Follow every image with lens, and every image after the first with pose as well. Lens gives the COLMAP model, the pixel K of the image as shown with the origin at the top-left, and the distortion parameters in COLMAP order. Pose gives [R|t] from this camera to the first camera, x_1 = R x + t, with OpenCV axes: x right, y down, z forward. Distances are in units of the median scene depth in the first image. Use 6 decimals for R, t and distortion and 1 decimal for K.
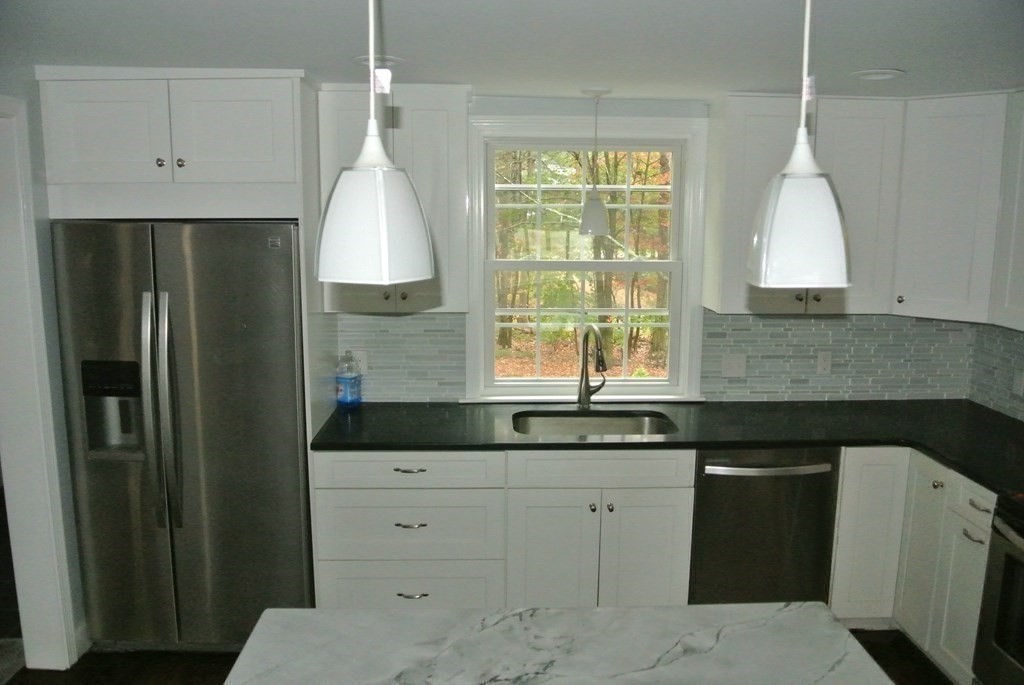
lens RADIAL K [[790.5, 0, 512.0], [0, 790.5, 342.5], [0, 0, 1]] dist [-0.068206, 0.011550]
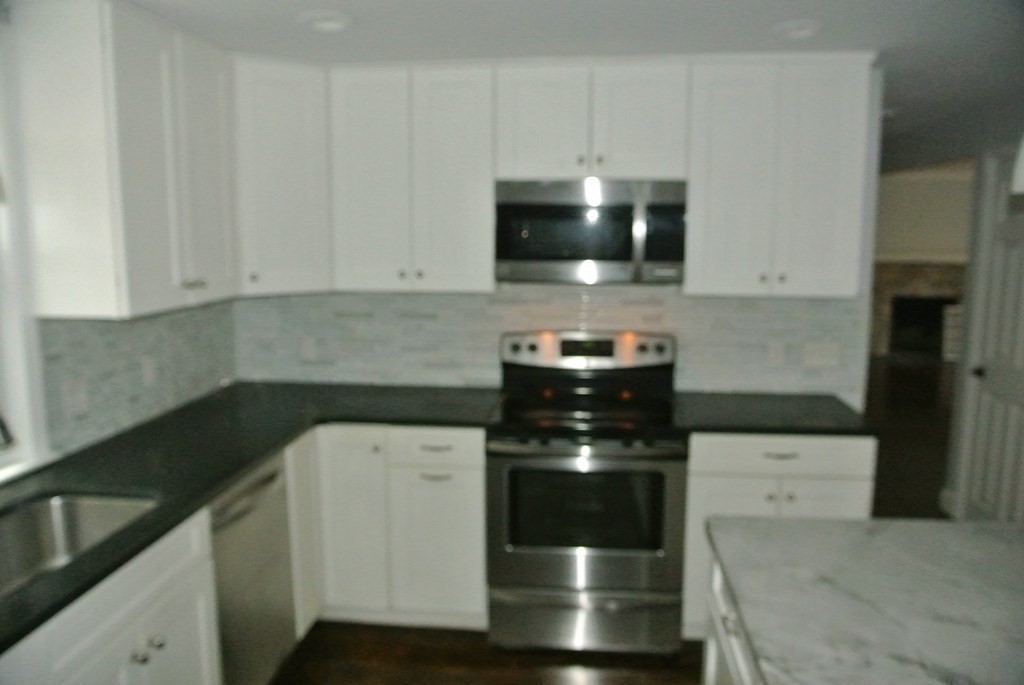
lens RADIAL K [[780.4, 0, 512.0], [0, 780.4, 342.5], [0, 0, 1]] dist [0.001782, 0.002755]
pose [[0.133574, -0.152790, 0.979190, -0.371852], [0.162309, 0.978076, 0.130475, -0.050684], [-0.977657, 0.141504, 0.155445, 0.575529]]
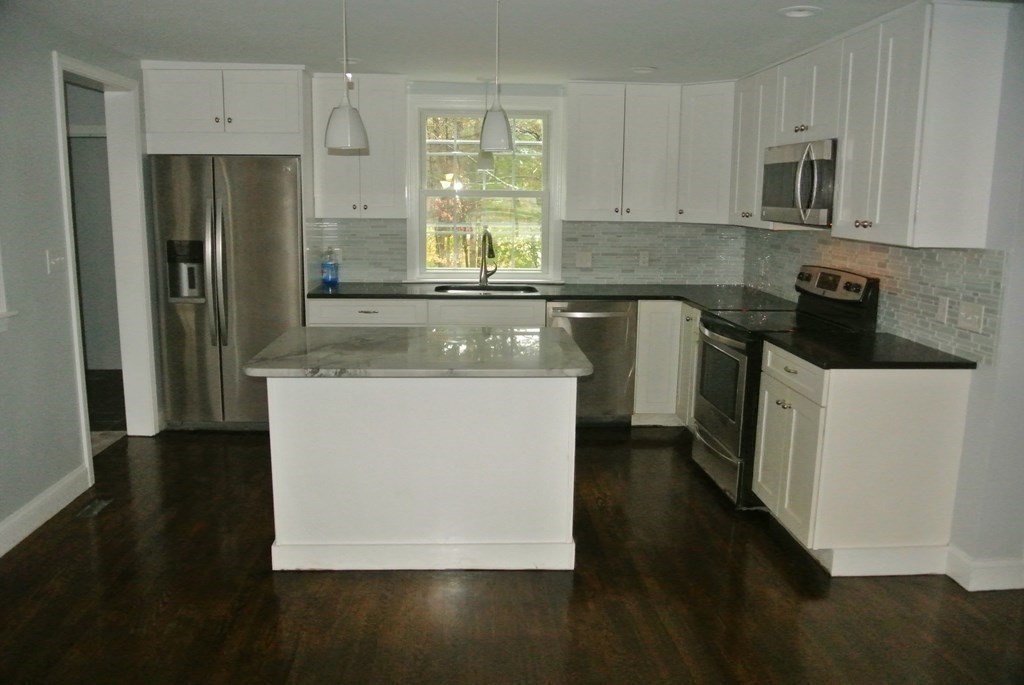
lens RADIAL K [[790.5, 0, 512.0], [0, 790.5, 342.5], [0, 0, 1]] dist [-0.068206, 0.011550]
pose [[0.999529, 0.000451, 0.030696, 0.108087], [-0.000946, 0.999870, 0.016126, 0.184685], [-0.030685, -0.016147, 0.999399, -0.589120]]
